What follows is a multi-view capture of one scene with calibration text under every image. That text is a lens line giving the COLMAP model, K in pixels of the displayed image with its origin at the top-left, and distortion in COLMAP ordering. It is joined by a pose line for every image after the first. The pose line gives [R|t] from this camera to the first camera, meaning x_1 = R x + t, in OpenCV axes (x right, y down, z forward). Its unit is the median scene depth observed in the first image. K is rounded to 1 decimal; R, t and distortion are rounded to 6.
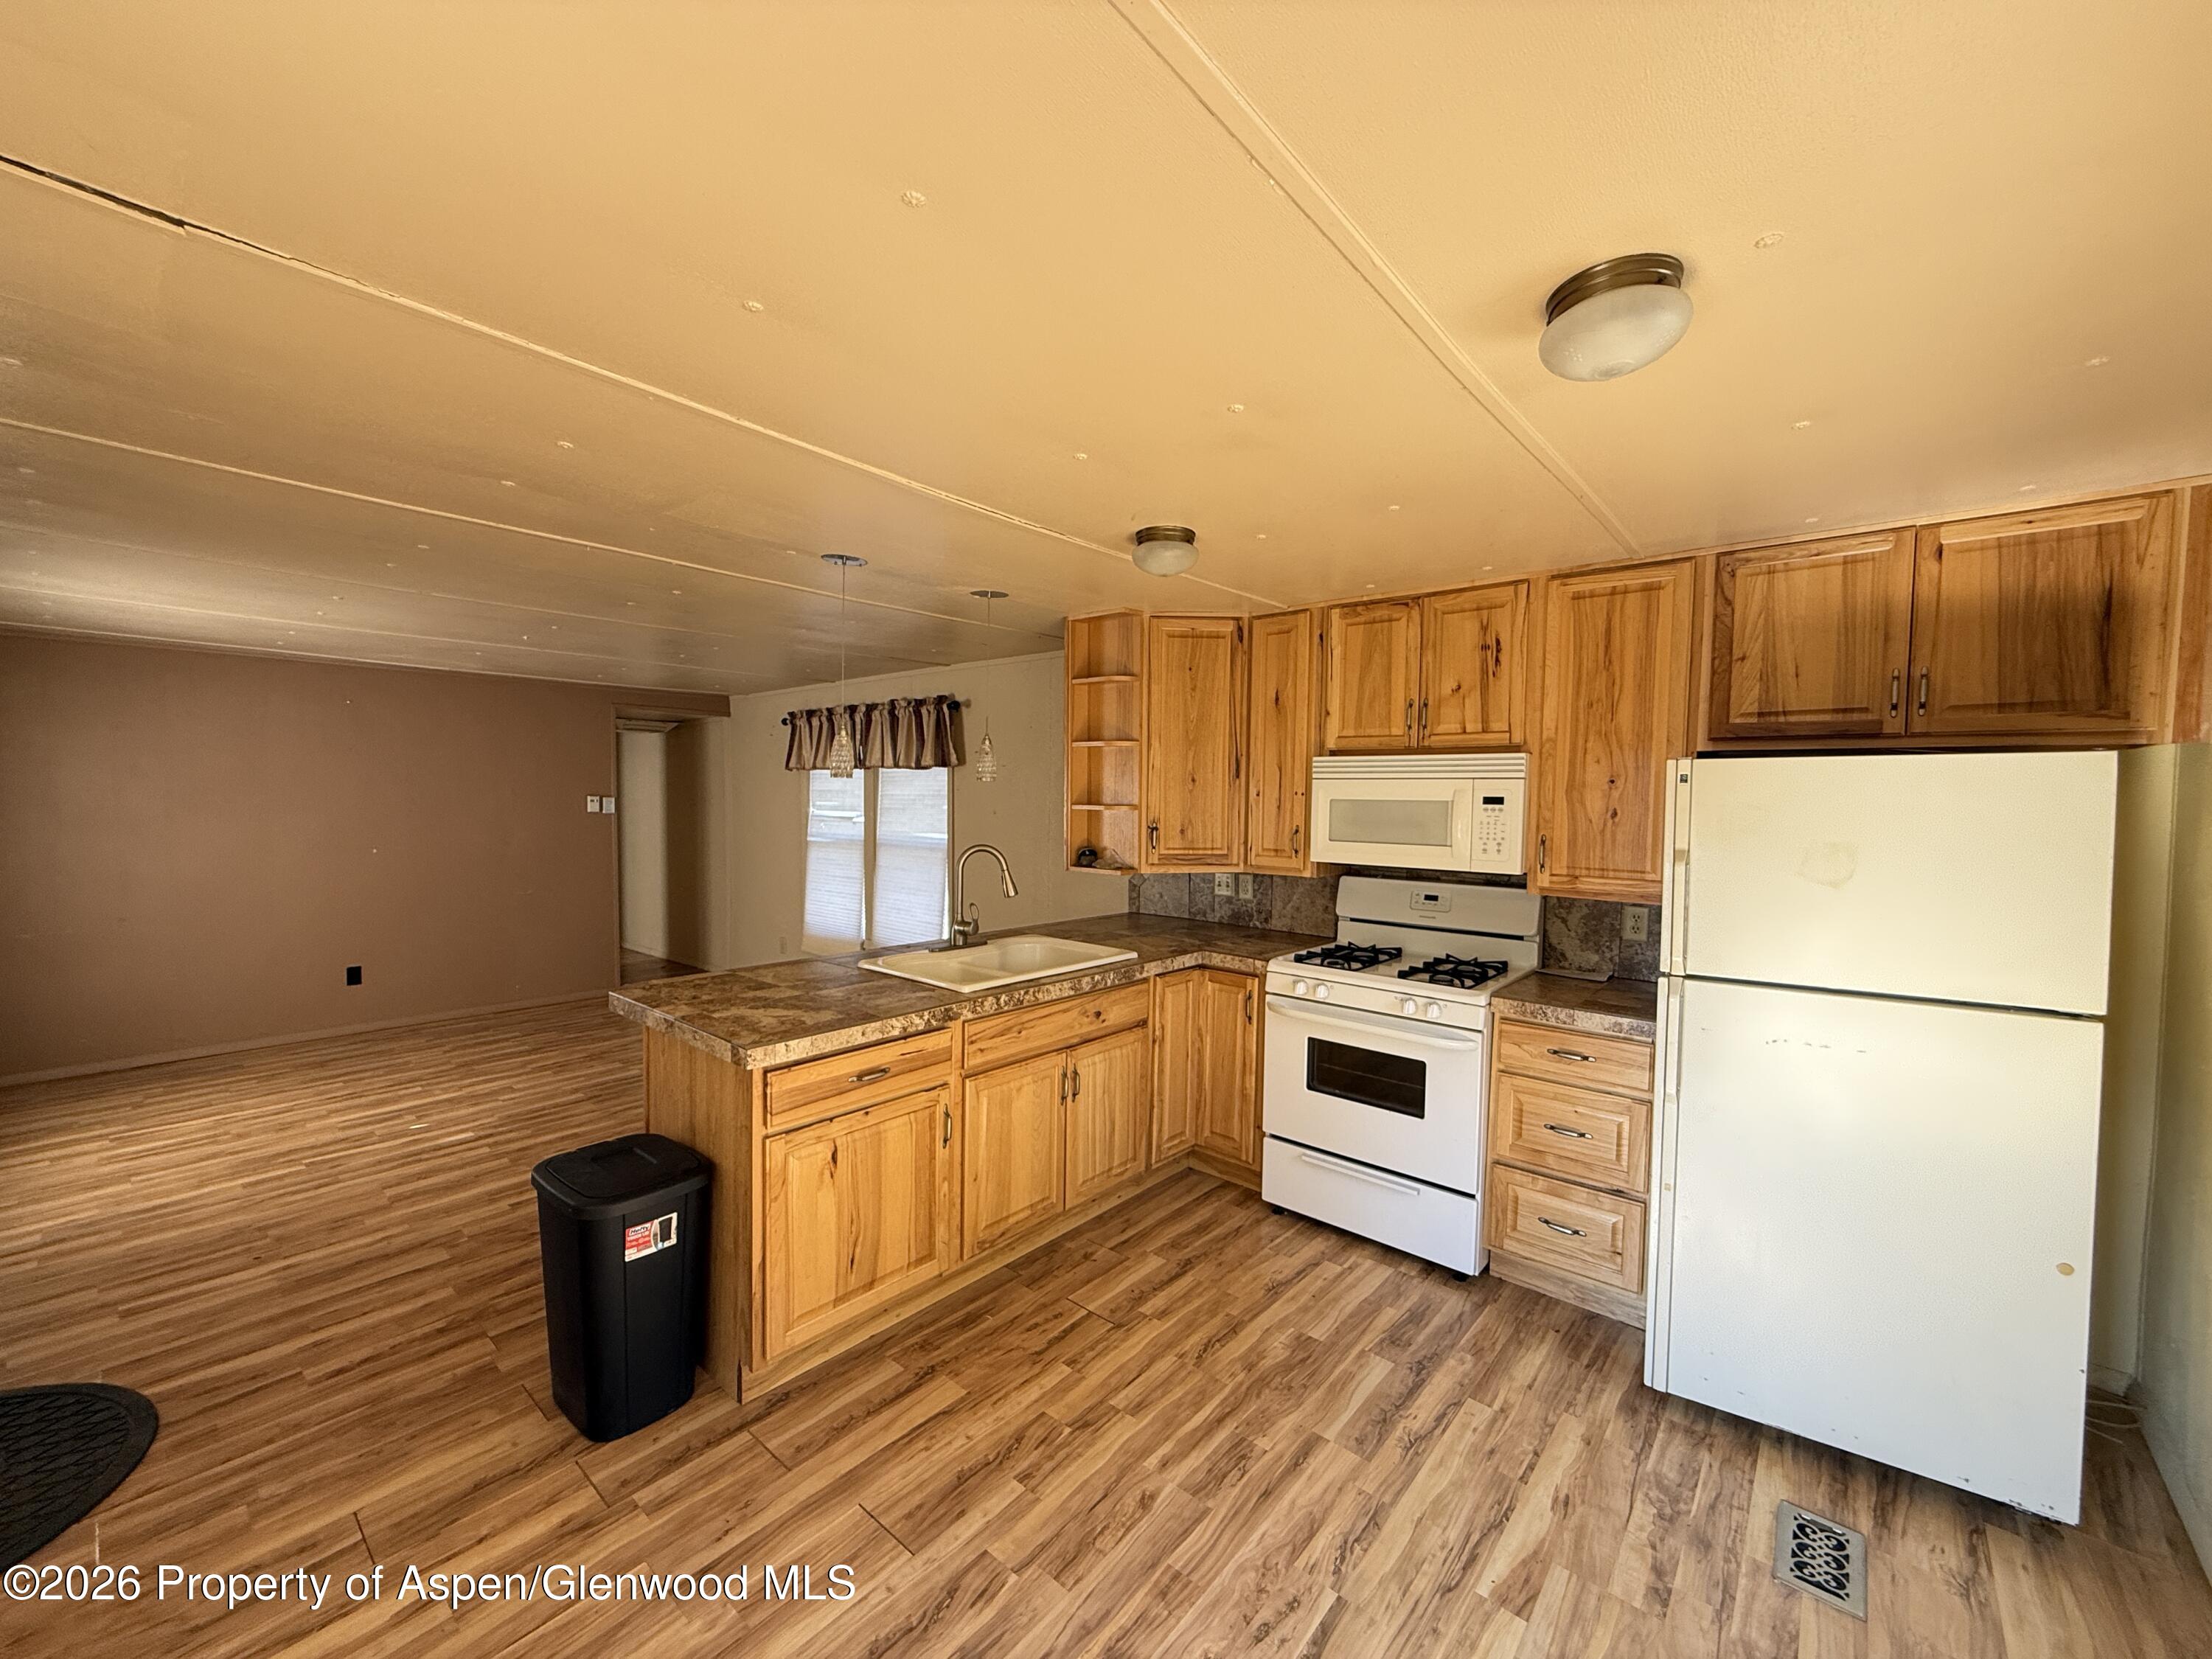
lens RADIAL K [[885.6, 0, 1099.4], [0, 885.6, 834.0], [0, 0, 1]] dist [0.001609, -0.000226]
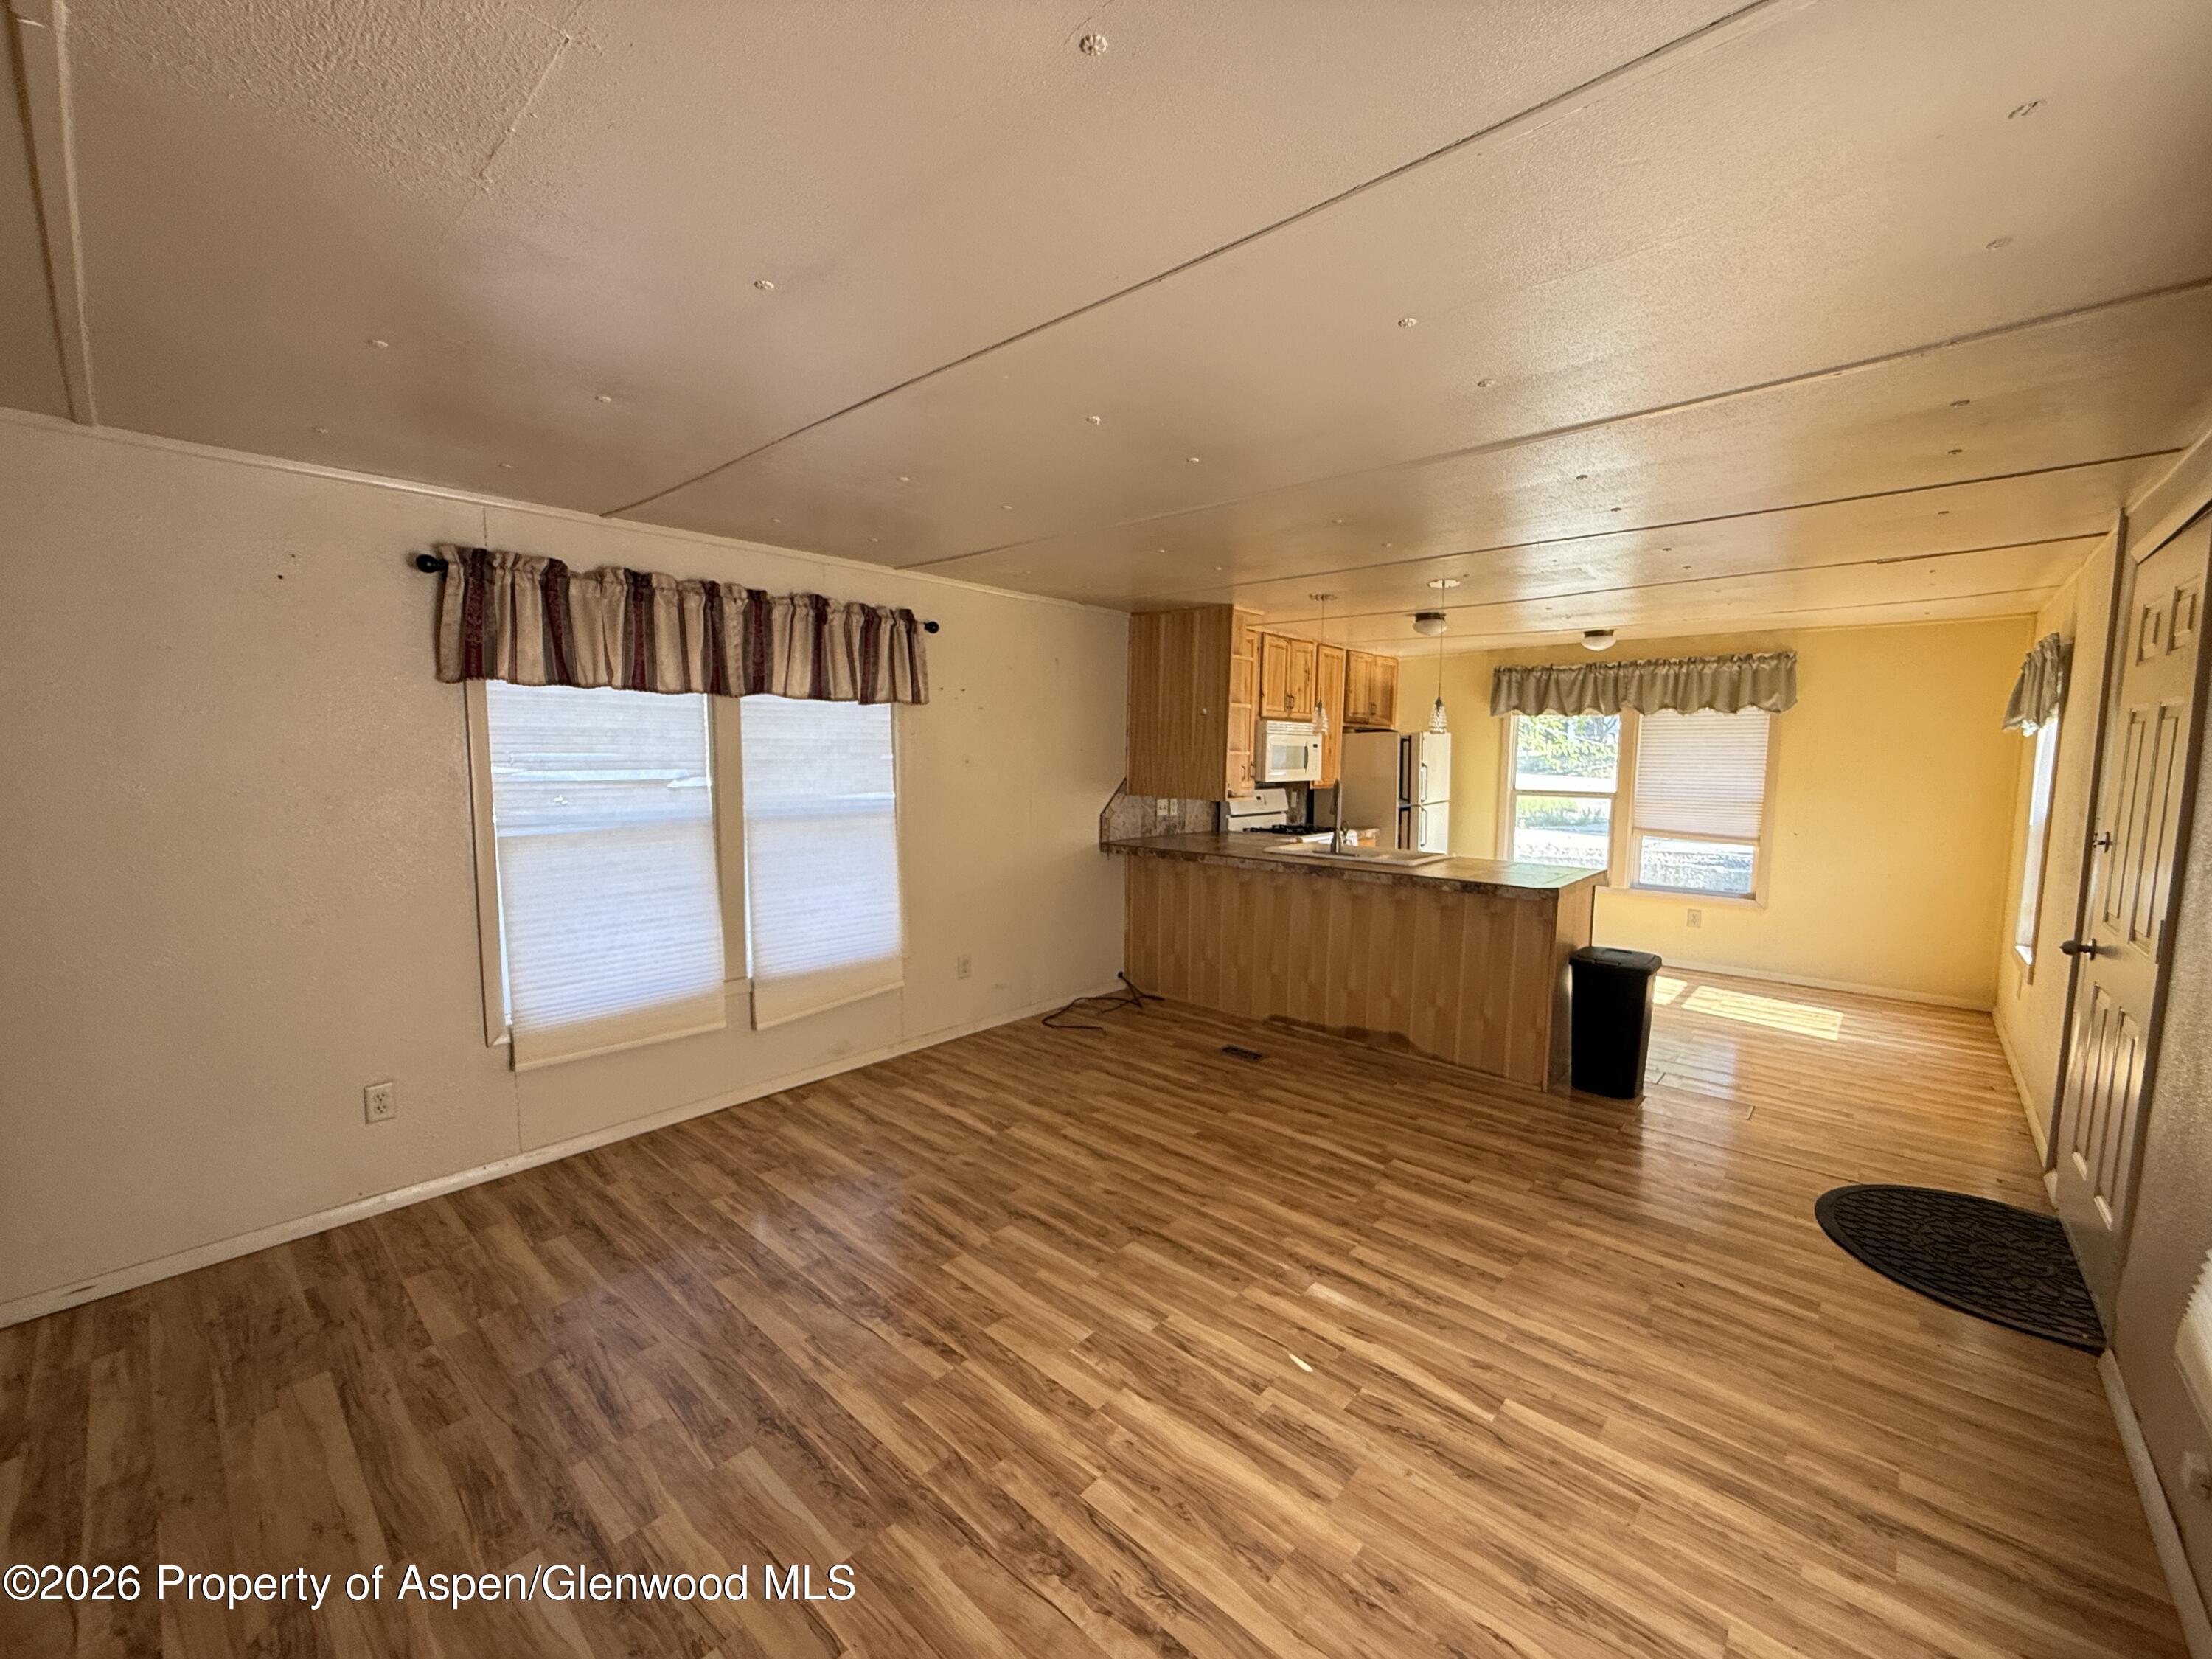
lens RADIAL K [[885.6, 0, 1088.8], [0, 885.6, 847.4], [0, 0, 1]] dist [0.001609, -0.000226]
pose [[0.023701, -0.124604, 0.991923, -1.833231], [0.031324, 0.991808, 0.123841, -0.082712], [-0.999228, 0.028135, 0.027410, 1.594656]]
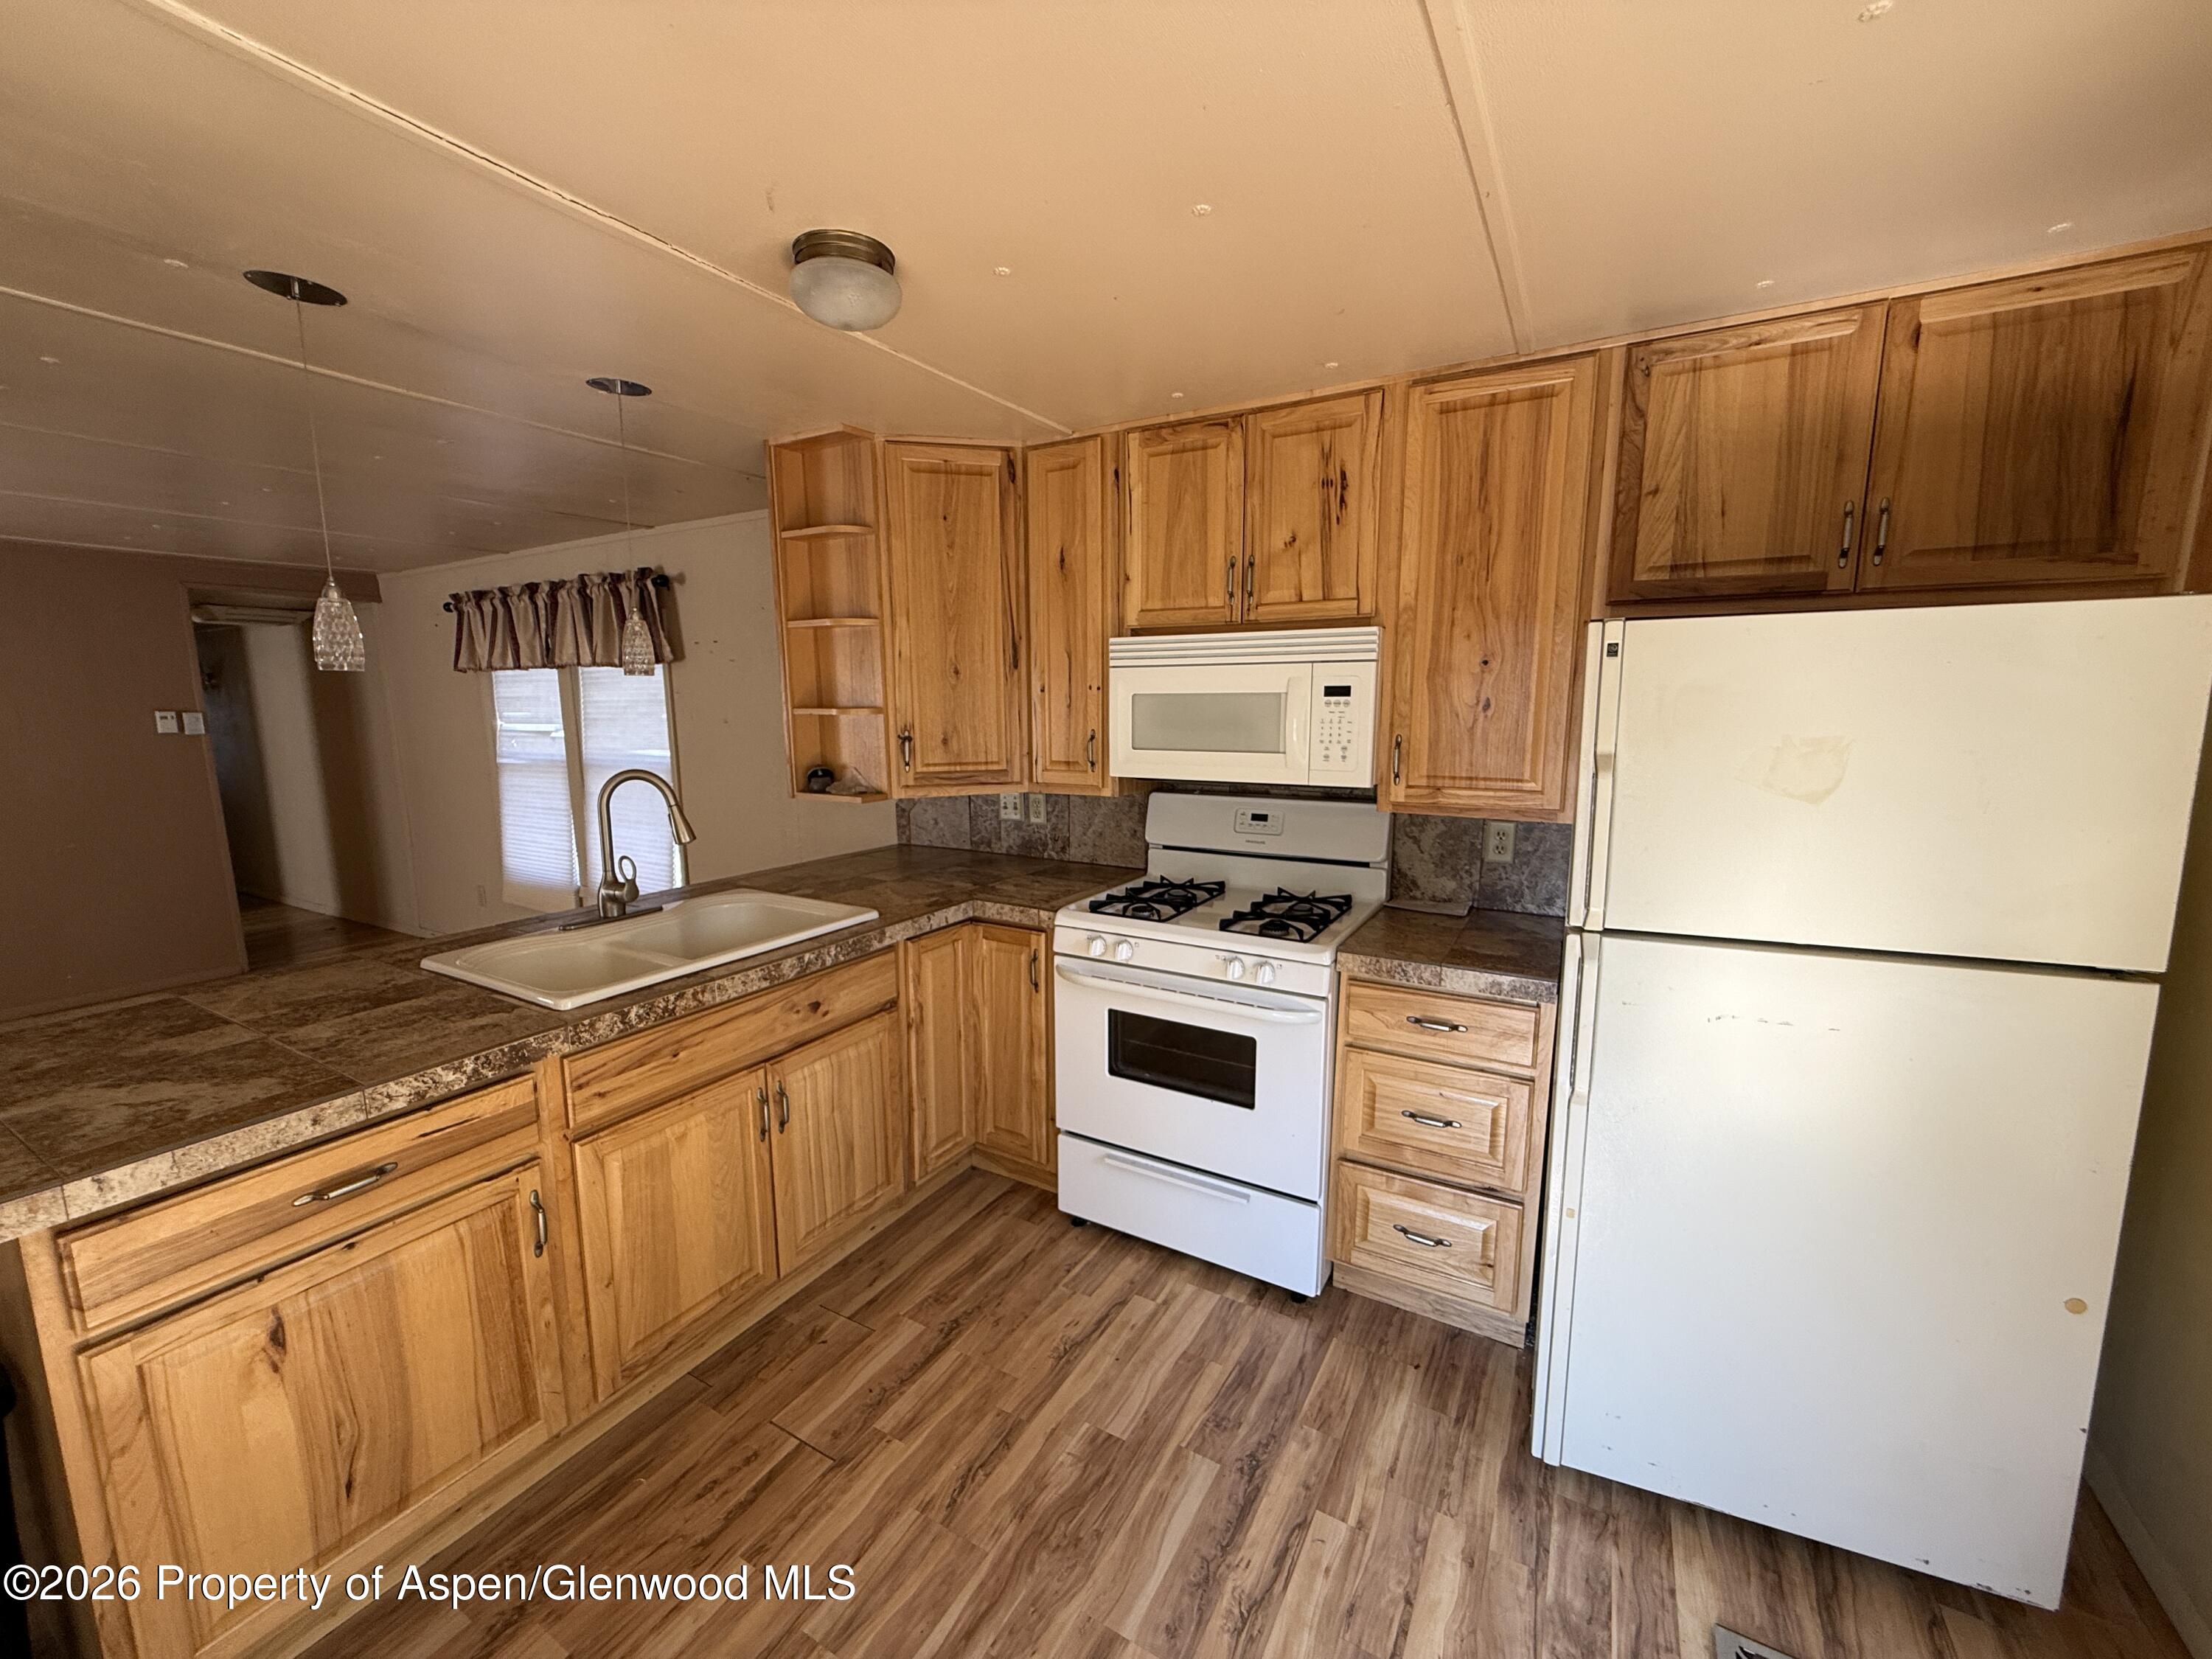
lens RADIAL K [[885.6, 0, 1105.1], [0, 885.6, 835.4], [0, 0, 1]] dist [0.001609, -0.000226]
pose [[0.980880, -0.046787, 0.188908, 0.106774], [0.025992, 0.993470, 0.111097, -0.004589], [-0.192872, -0.104062, 0.975690, 0.303538]]
